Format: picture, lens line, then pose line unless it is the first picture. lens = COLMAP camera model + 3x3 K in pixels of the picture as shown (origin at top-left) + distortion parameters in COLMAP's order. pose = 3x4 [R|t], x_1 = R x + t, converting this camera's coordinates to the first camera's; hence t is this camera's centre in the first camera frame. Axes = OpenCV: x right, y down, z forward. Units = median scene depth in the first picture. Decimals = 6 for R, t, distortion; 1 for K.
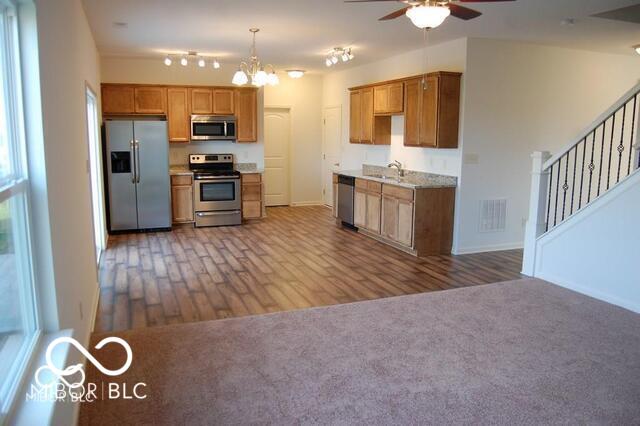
lens RADIAL K [[503.9, 0, 320.0], [0, 503.9, 213.0], [0, 0, 1]] dist [-0.075386, 0.002045]
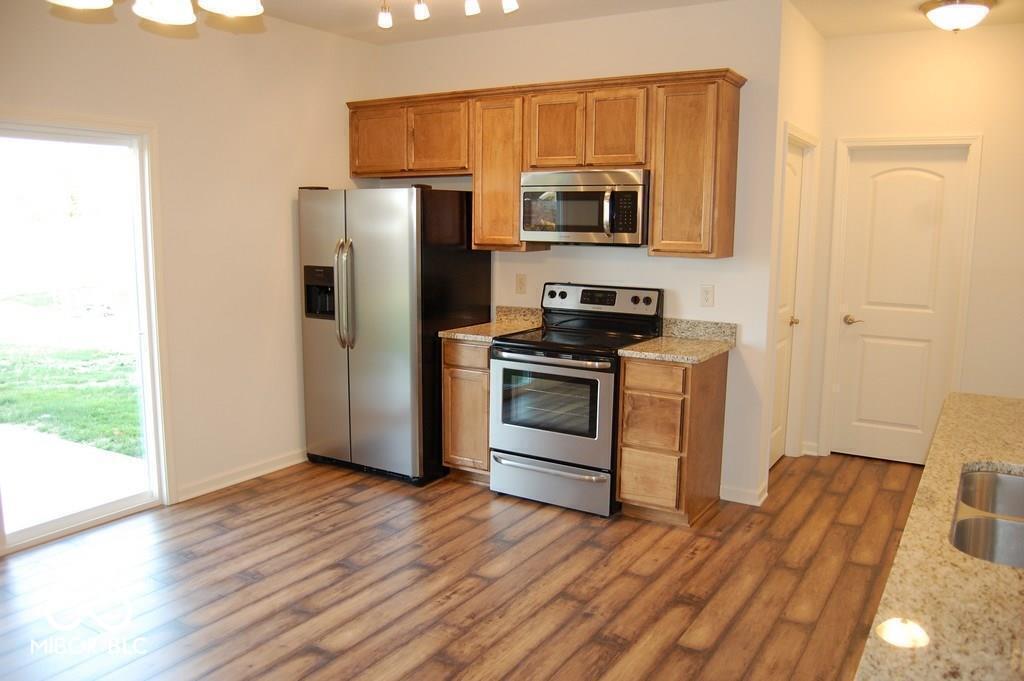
lens RADIAL K [[806.3, 0, 512.0], [0, 806.3, 340.5], [0, 0, 1]] dist [-0.075386, 0.002045]
pose [[0.607765, 0.118286, -0.785258, 0.183708], [-0.131633, 0.990171, 0.047272, -0.101583], [0.783131, 0.074636, 0.617362, 0.640292]]
